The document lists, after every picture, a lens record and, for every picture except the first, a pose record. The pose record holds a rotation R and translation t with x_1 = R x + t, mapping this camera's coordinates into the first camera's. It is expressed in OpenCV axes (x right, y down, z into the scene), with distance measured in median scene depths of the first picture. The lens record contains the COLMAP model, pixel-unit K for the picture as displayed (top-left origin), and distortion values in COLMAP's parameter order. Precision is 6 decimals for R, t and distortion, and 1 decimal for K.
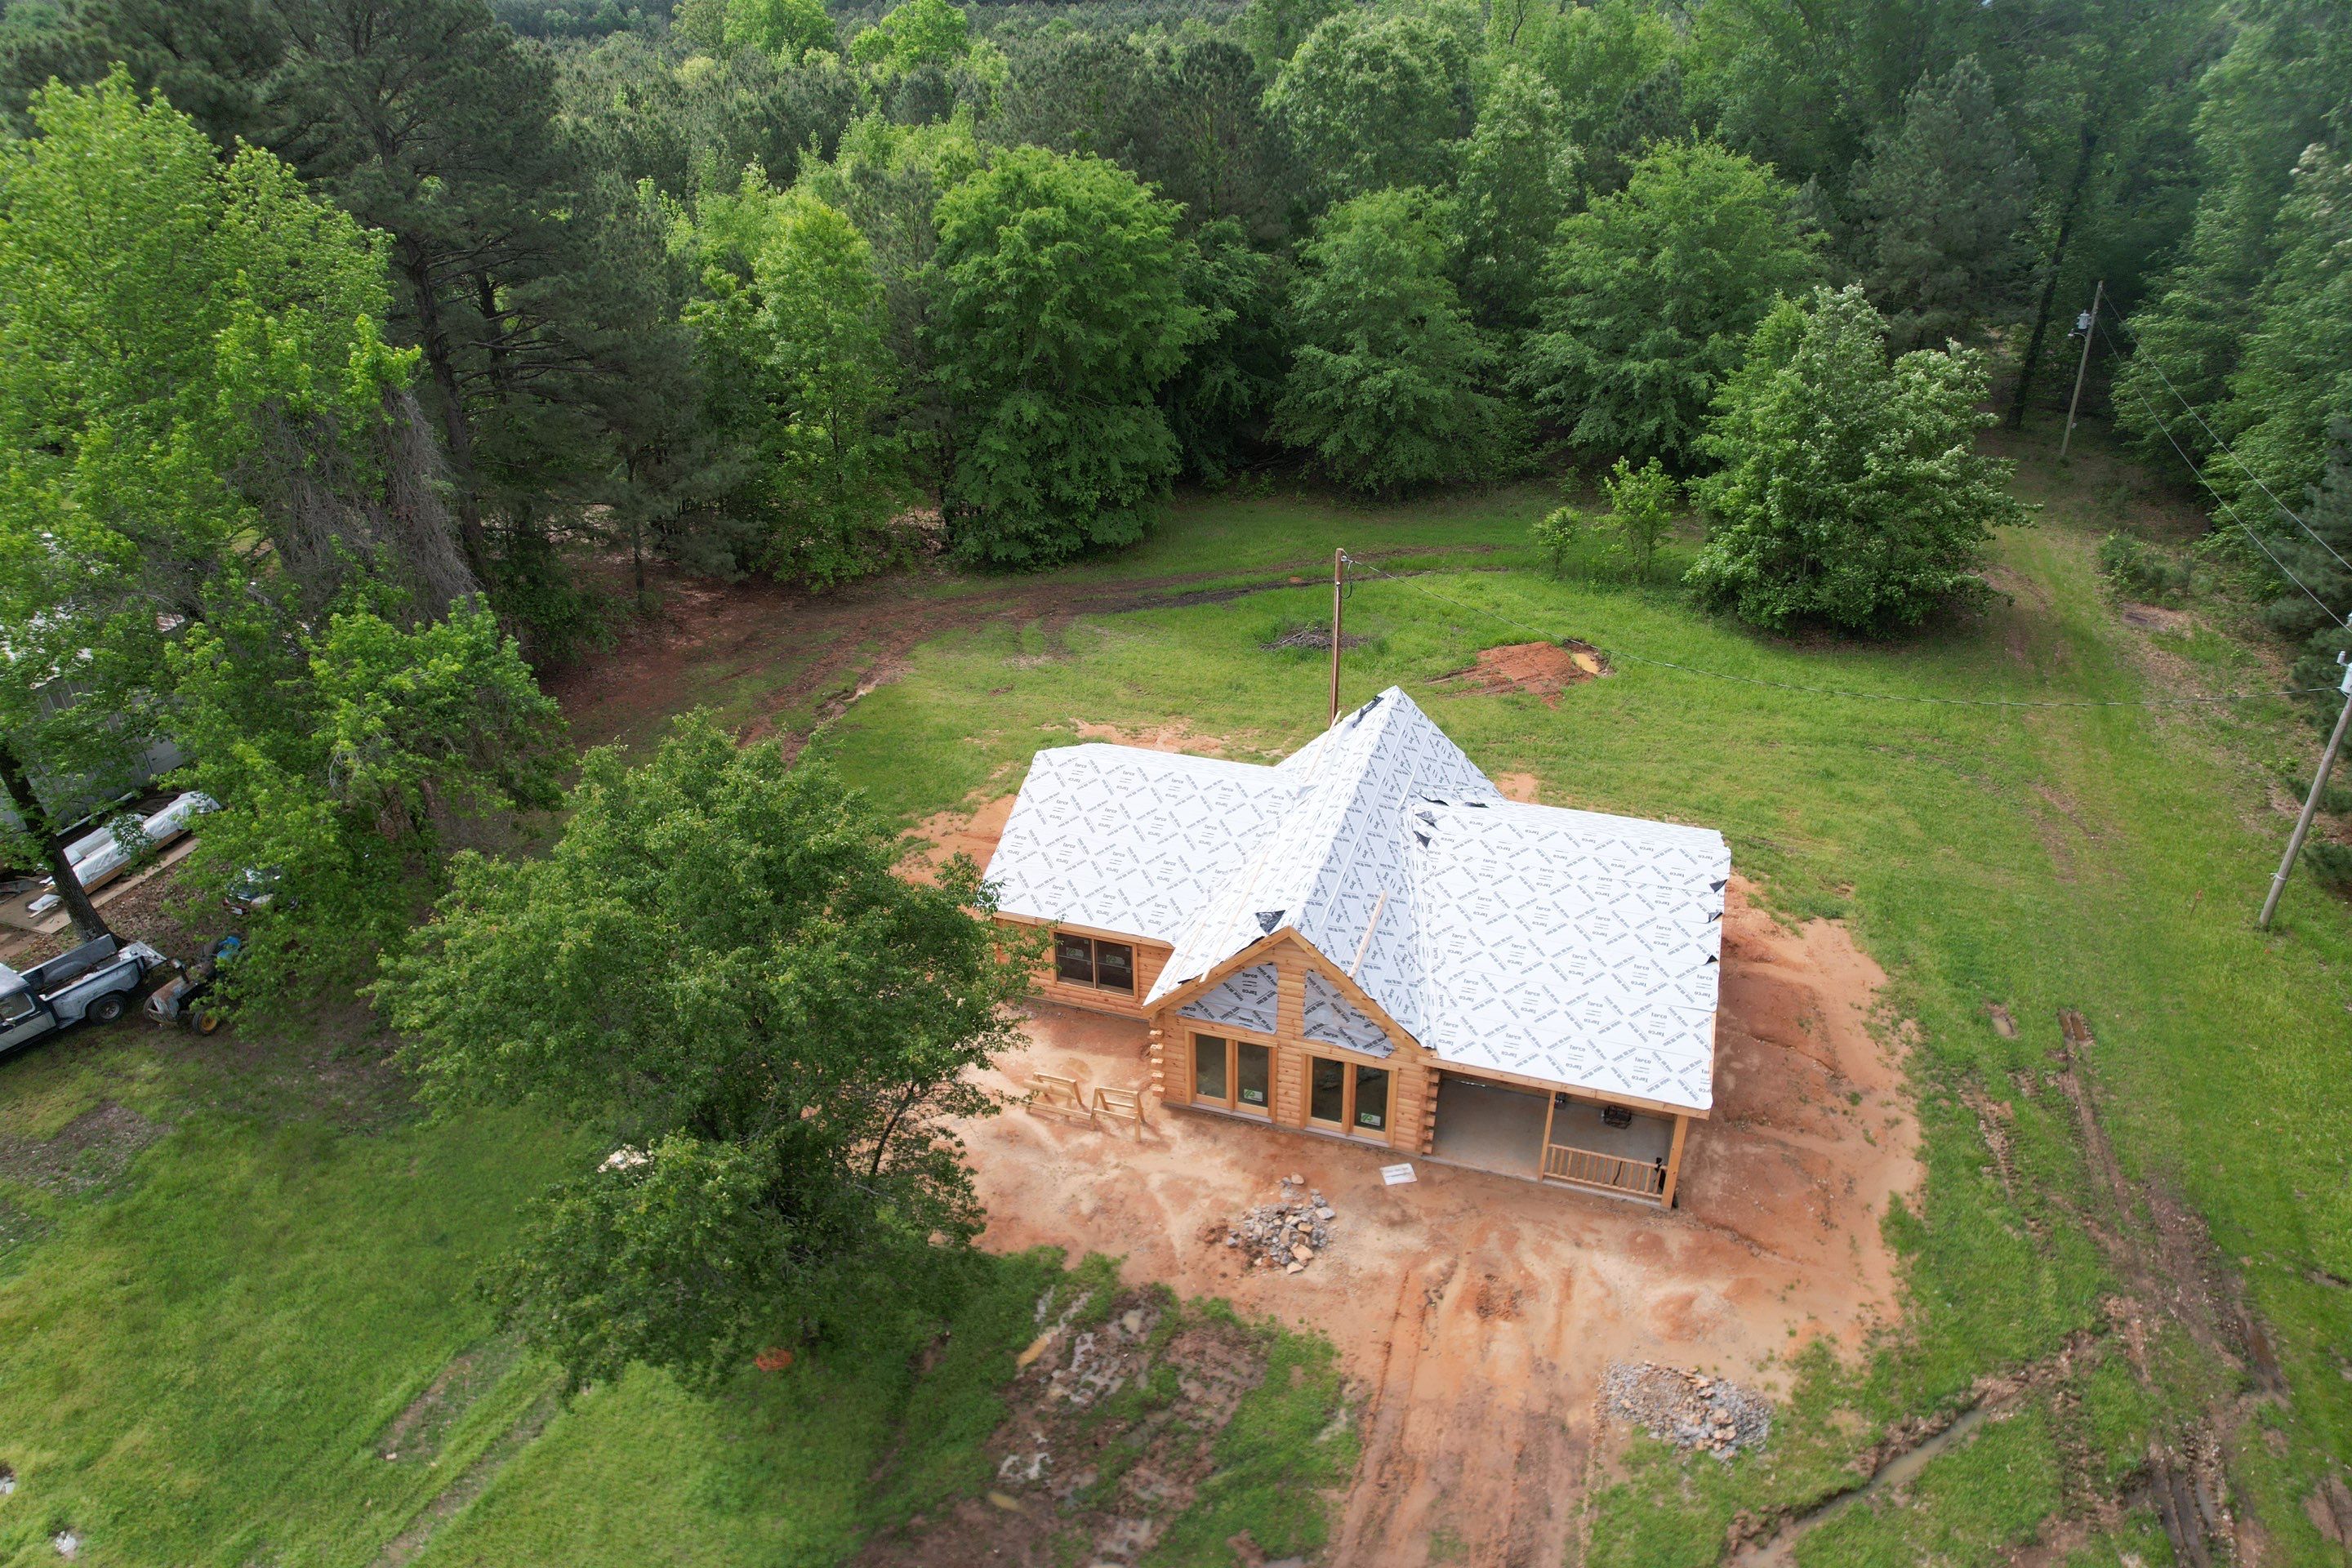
lens RADIAL K [[1509.7, 0, 1187.2], [0, 1509.7, 767.3], [0, 0, 1]] dist [-0.082120, 0.078320]
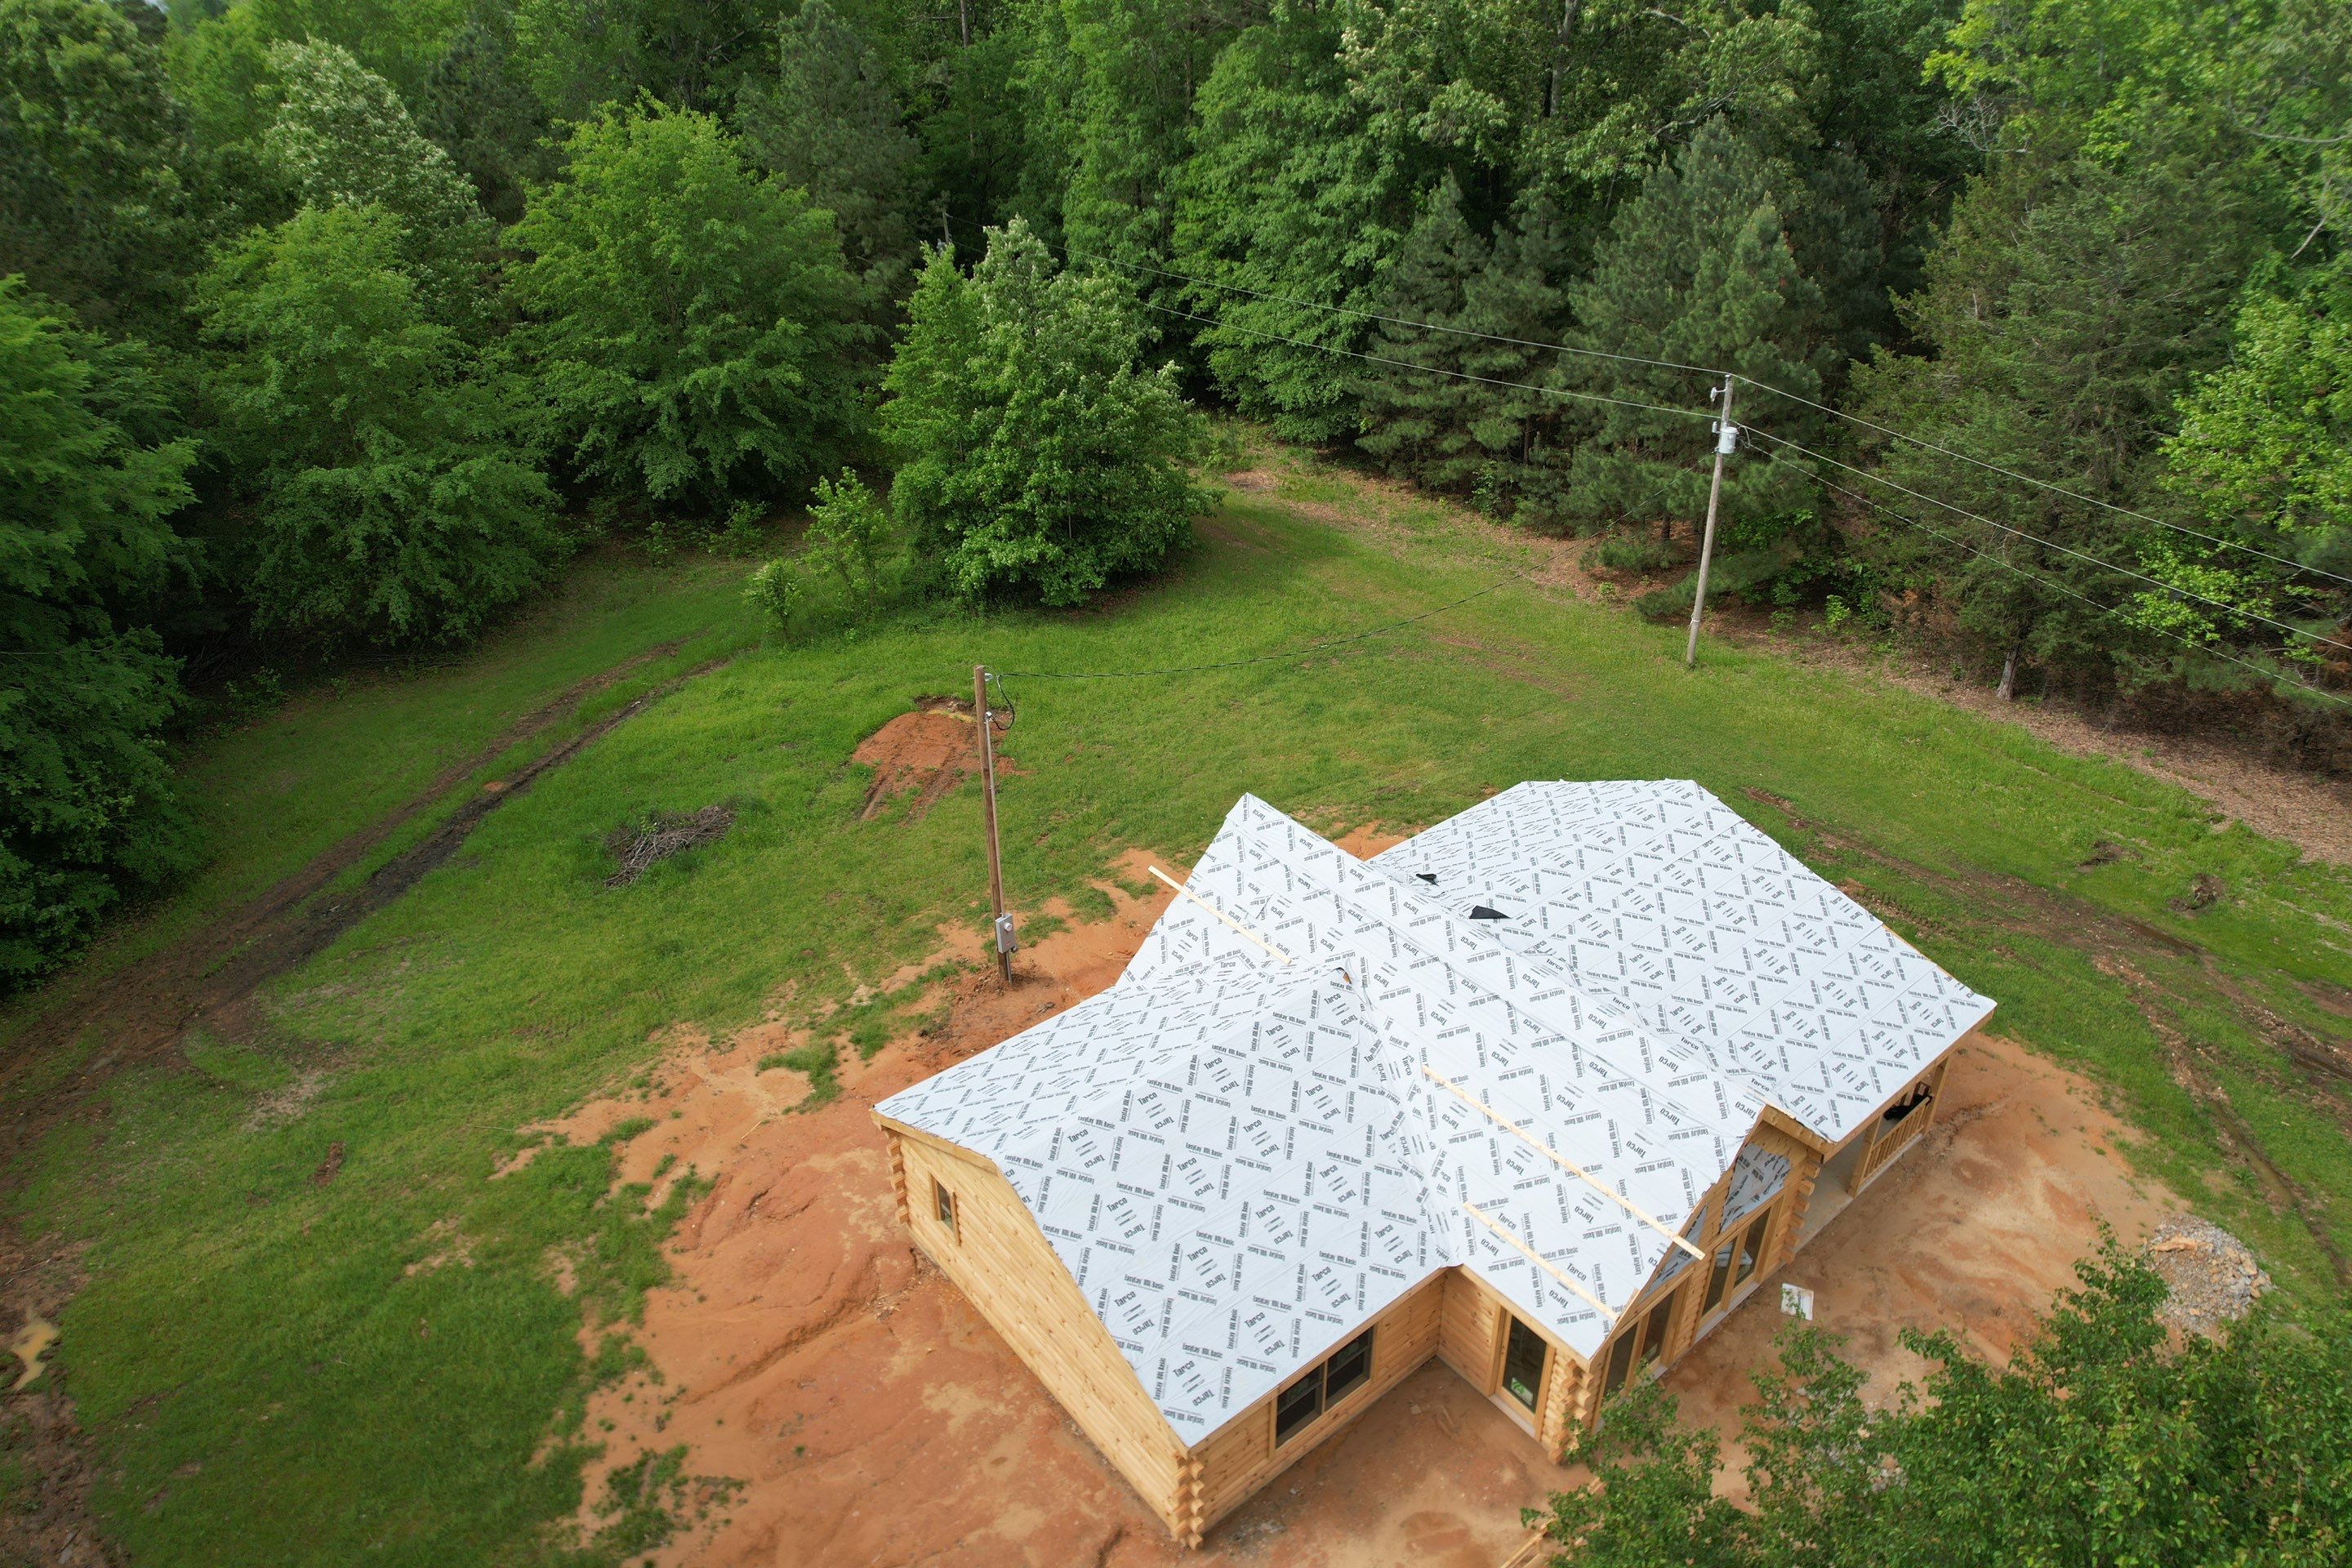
lens RADIAL K [[1509.7, 0, 1187.2], [0, 1509.7, 767.3], [0, 0, 1]] dist [-0.082120, 0.078320]
pose [[0.537484, -0.408114, 0.737939, -0.286063], [0.408387, 0.891597, 0.195642, -0.154545], [-0.737788, 0.196210, 0.645887, 0.381340]]
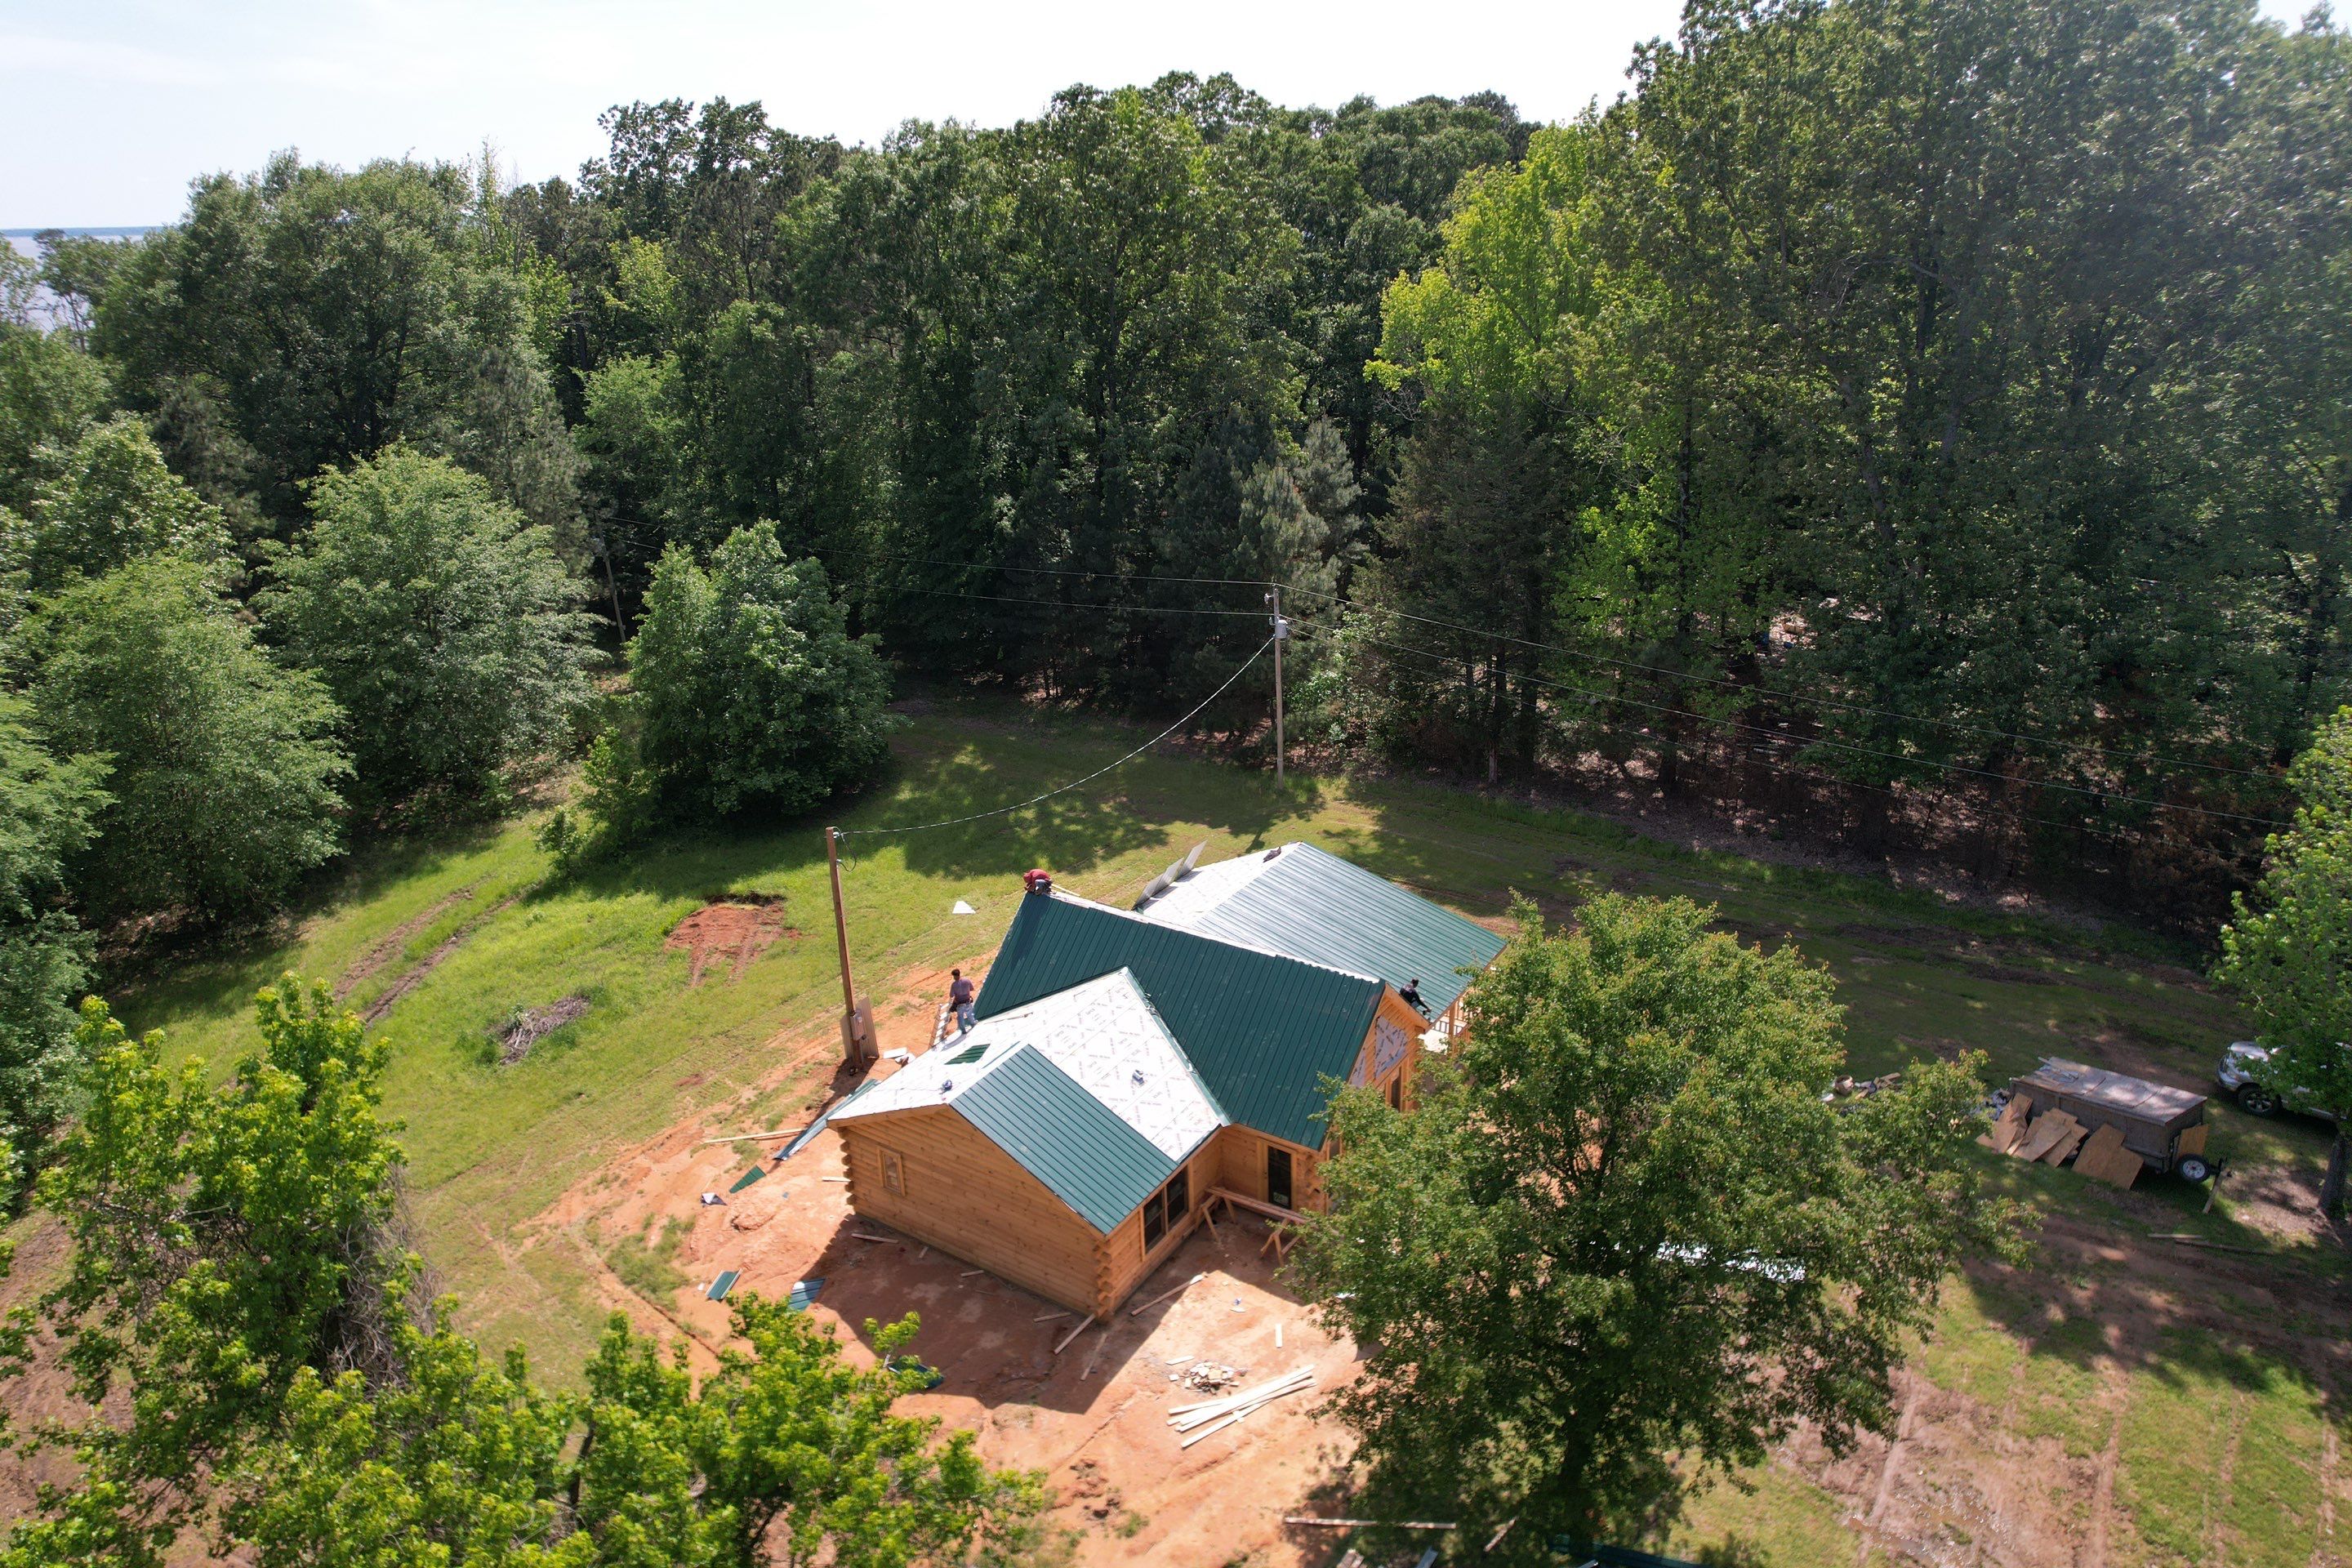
lens RADIAL K [[1509.7, 0, 1187.2], [0, 1509.7, 767.3], [0, 0, 1]] dist [-0.082120, 0.078320]
pose [[0.255058, -0.337798, 0.906001, -0.560312], [0.491941, 0.851993, 0.179170, -0.186931], [-0.832430, 0.400000, 0.383485, 0.312523]]
